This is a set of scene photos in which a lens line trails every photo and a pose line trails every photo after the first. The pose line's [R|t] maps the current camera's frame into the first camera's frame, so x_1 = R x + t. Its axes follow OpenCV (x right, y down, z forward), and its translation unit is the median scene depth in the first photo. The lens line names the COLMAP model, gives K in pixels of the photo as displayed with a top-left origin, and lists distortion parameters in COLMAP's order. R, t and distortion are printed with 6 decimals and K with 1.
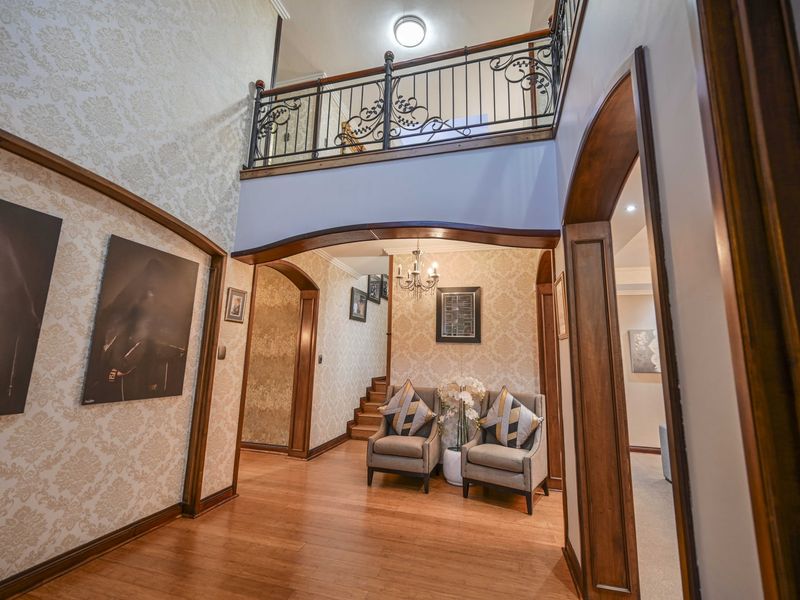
lens RADIAL K [[353.4, 0, 402.3], [0, 353.4, 300.8], [0, 0, 1]] dist [-0.000564, -0.000236]
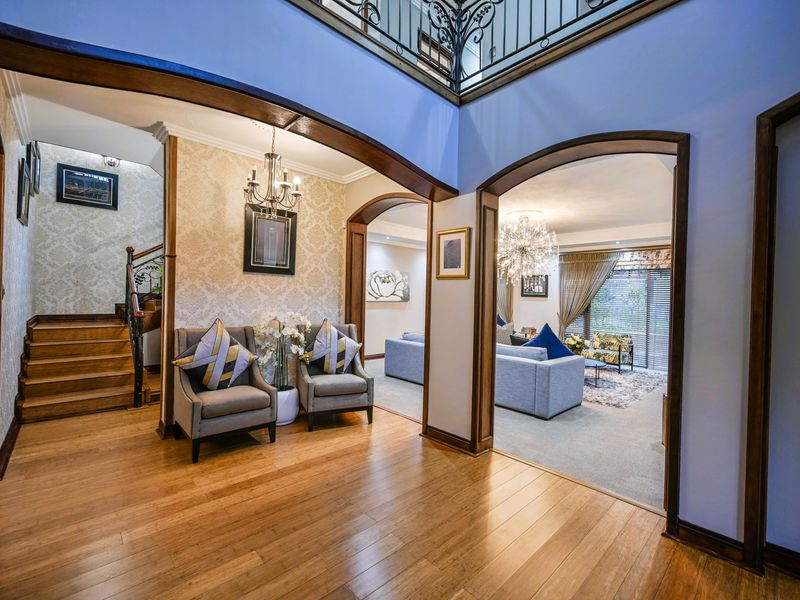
lens RADIAL K [[353.4, 0, 401.8], [0, 353.4, 300.5], [0, 0, 1]] dist [-0.000564, -0.000236]
pose [[0.520850, -0.020792, 0.853395, -0.439887], [-0.146414, 0.982713, 0.113303, 0.040810], [-0.840998, -0.183963, 0.508802, 0.294680]]
